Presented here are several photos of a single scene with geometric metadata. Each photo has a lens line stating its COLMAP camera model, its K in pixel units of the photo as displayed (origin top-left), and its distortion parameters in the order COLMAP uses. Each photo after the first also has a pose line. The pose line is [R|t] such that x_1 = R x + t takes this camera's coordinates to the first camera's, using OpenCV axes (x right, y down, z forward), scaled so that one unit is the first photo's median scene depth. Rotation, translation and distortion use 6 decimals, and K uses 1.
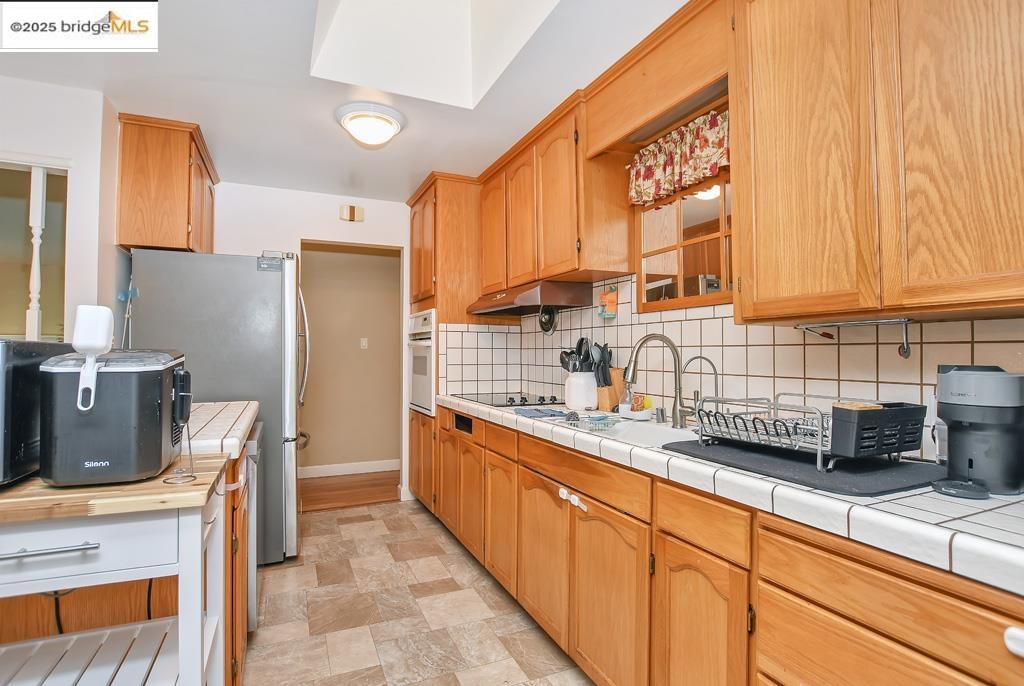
lens RADIAL K [[496.5, 0, 507.8], [0, 496.5, 339.3], [0, 0, 1]] dist [-0.005727, -0.000574]
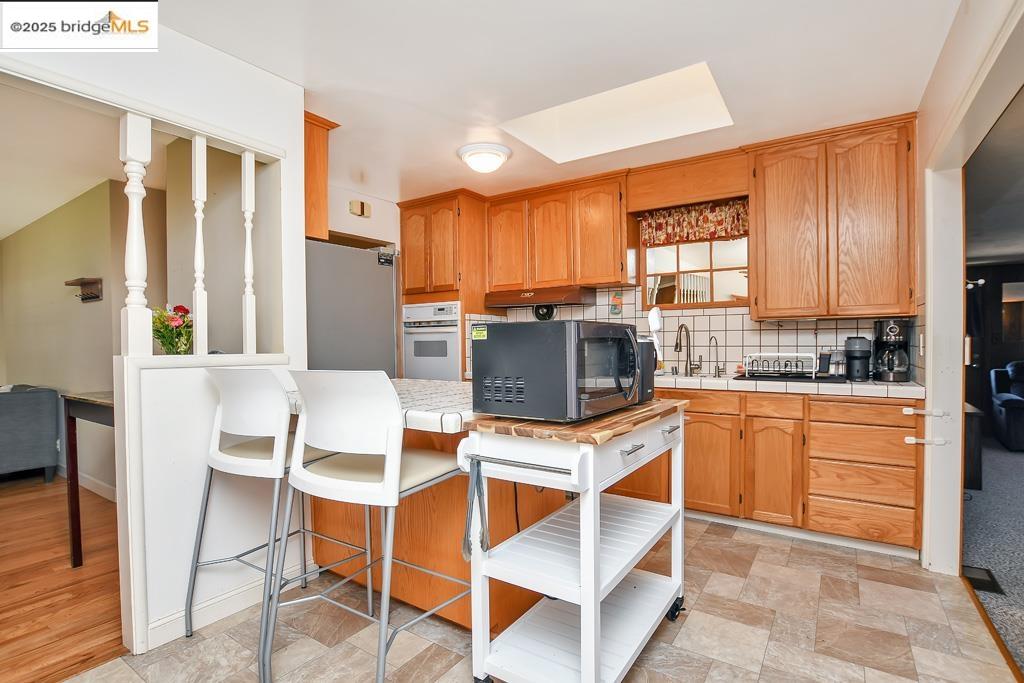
lens RADIAL K [[490.5, 0, 514.4], [0, 490.5, 345.6], [0, 0, 1]] dist [-0.020746, -0.000403]
pose [[0.840834, -0.014944, 0.541087, -1.154422], [-0.003880, 0.999427, 0.033632, 0.010146], [-0.541280, -0.030379, 0.840294, -0.141121]]
